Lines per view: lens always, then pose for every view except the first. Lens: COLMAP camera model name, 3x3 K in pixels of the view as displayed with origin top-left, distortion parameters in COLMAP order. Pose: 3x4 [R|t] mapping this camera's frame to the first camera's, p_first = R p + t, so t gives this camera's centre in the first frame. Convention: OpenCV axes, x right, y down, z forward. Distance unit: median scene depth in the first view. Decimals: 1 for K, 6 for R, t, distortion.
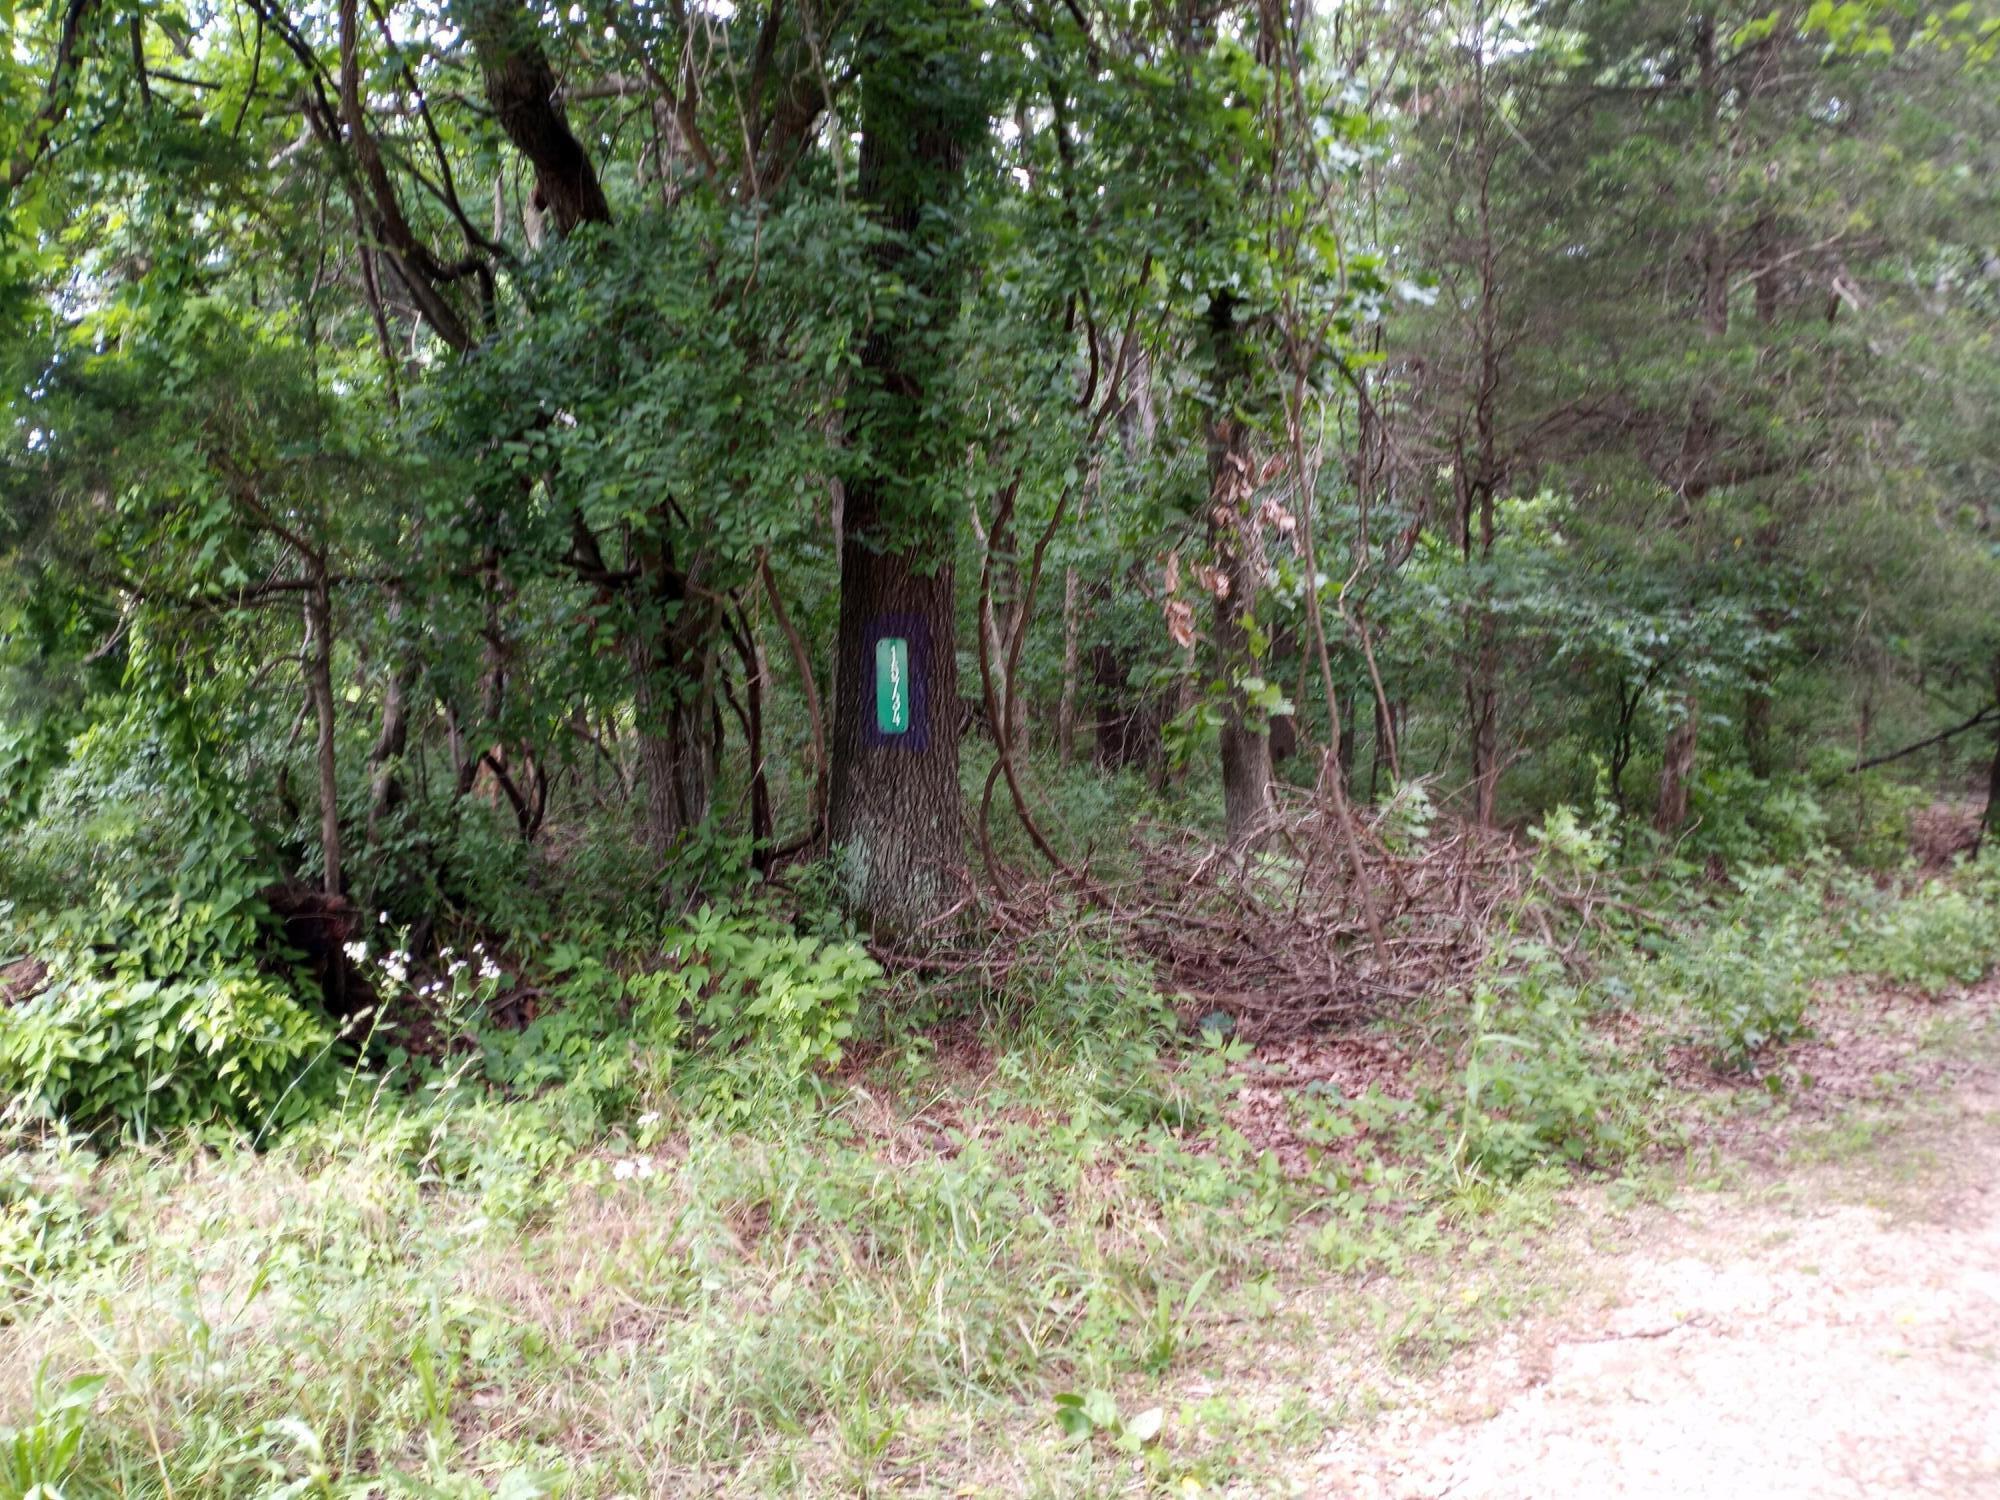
lens RADIAL K [[1443.5, 0, 1000.0], [0, 1443.5, 750.0], [0, 0, 1]] dist [0.043014, 0.000217]
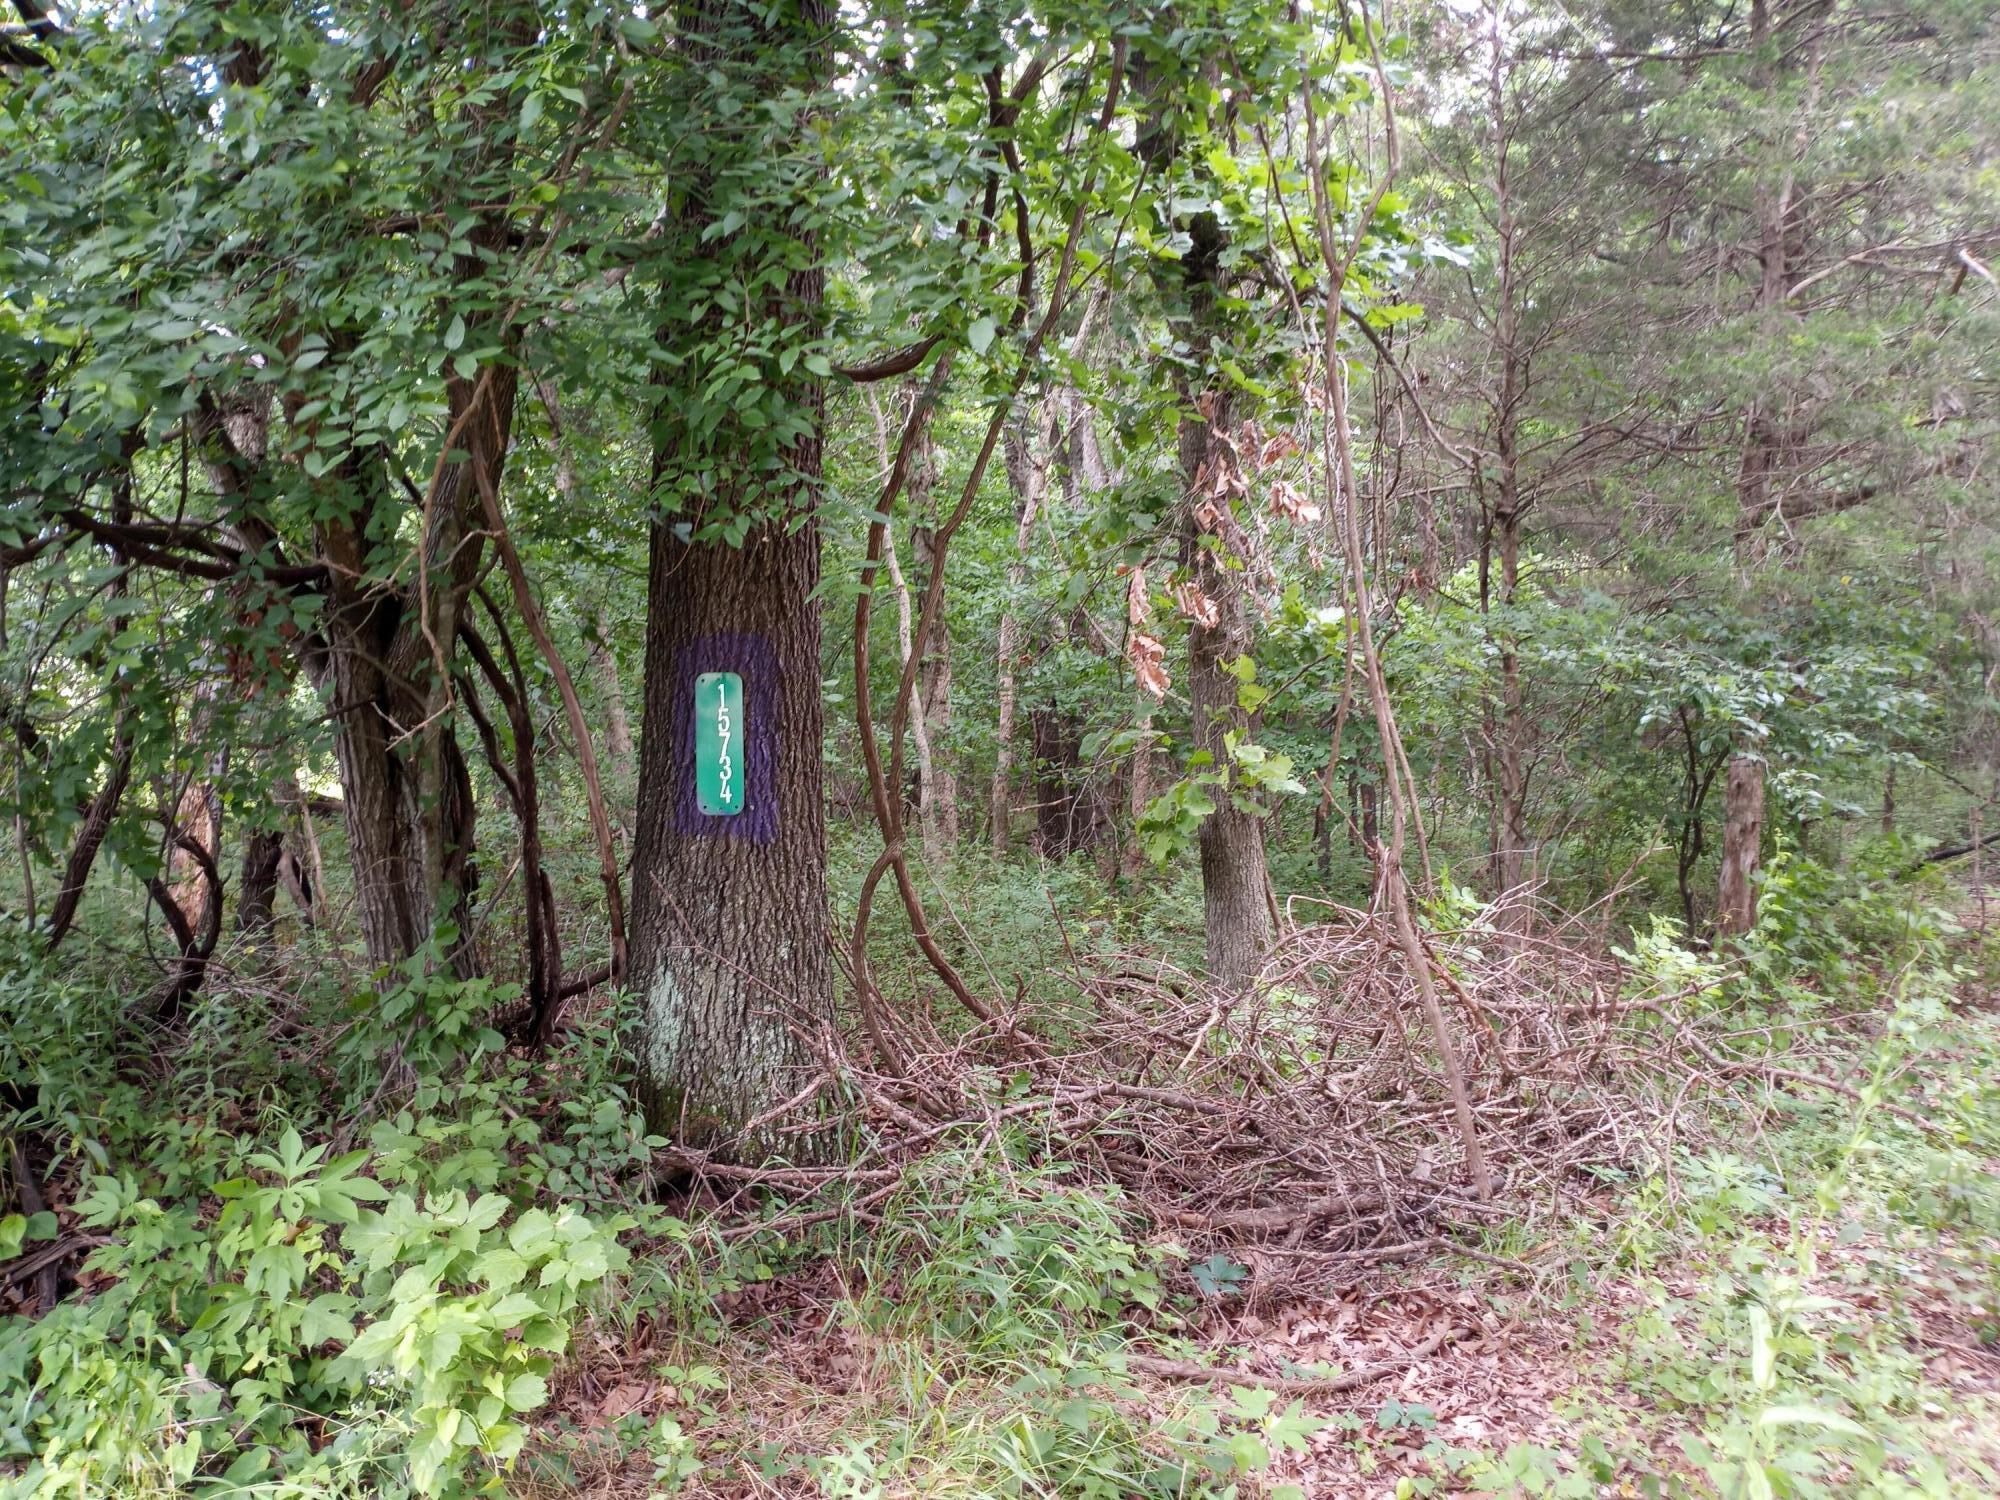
lens RADIAL K [[802.1, 0, 1000.0], [0, 802.1, 750.0], [0, 0, 1]] dist [0.001098, 0.000061]
pose [[0.999963, 0.007377, 0.004506, 0.049825], [-0.006934, 0.995792, -0.091381, -0.008427], [-0.005161, 0.091347, 0.995806, 0.617684]]
